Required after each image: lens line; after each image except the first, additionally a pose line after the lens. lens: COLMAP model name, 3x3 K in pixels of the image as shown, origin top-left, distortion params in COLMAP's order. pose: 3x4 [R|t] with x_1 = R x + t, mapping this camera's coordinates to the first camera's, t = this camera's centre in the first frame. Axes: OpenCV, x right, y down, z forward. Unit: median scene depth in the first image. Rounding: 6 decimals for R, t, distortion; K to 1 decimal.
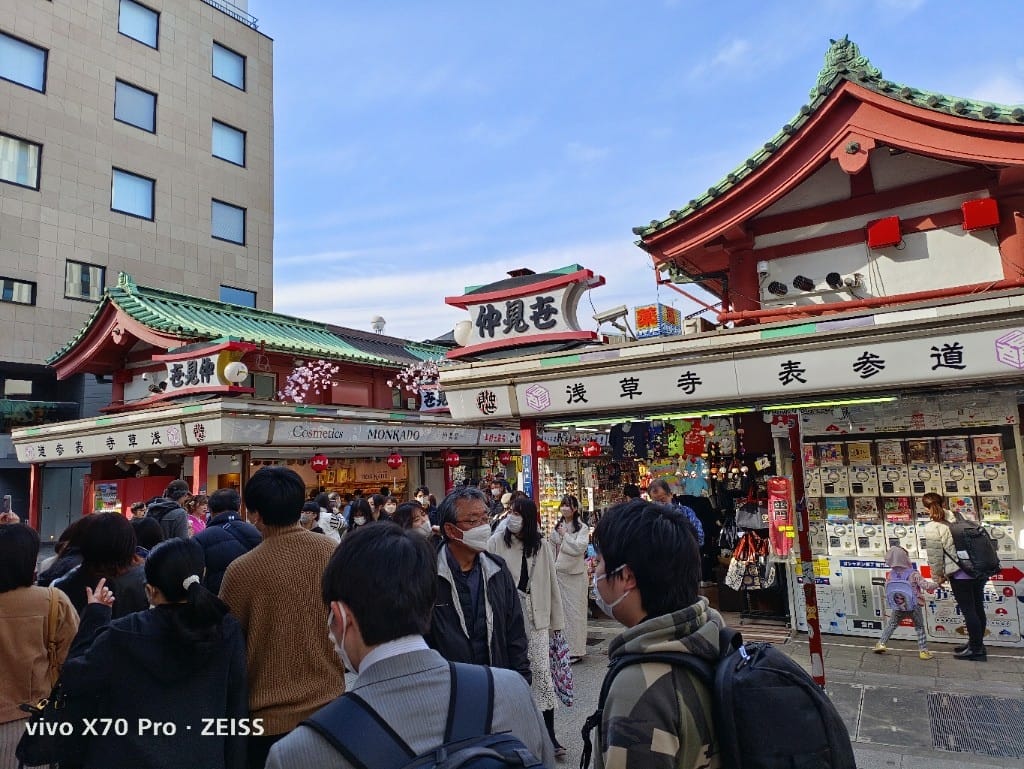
lens RADIAL K [[689.6, 0, 517.7], [0, 689.6, 381.5], [0, 0, 1]] dist [0.029787, -0.002304]
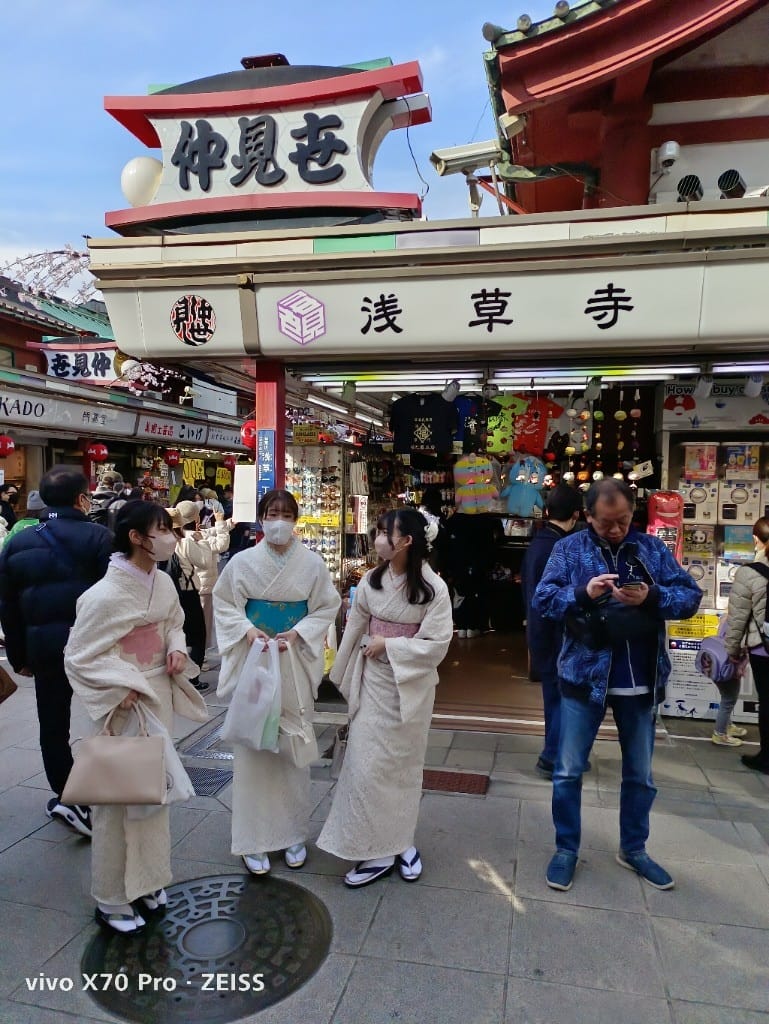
lens RADIAL K [[689.6, 0, 398.2], [0, 689.6, 530.9], [0, 0, 1]] dist [0.029787, -0.002304]
pose [[0.944271, 0.034084, 0.327400, -0.064582], [-0.094186, 0.981016, 0.169516, 0.082872], [-0.315407, -0.190906, 0.929555, 0.444992]]
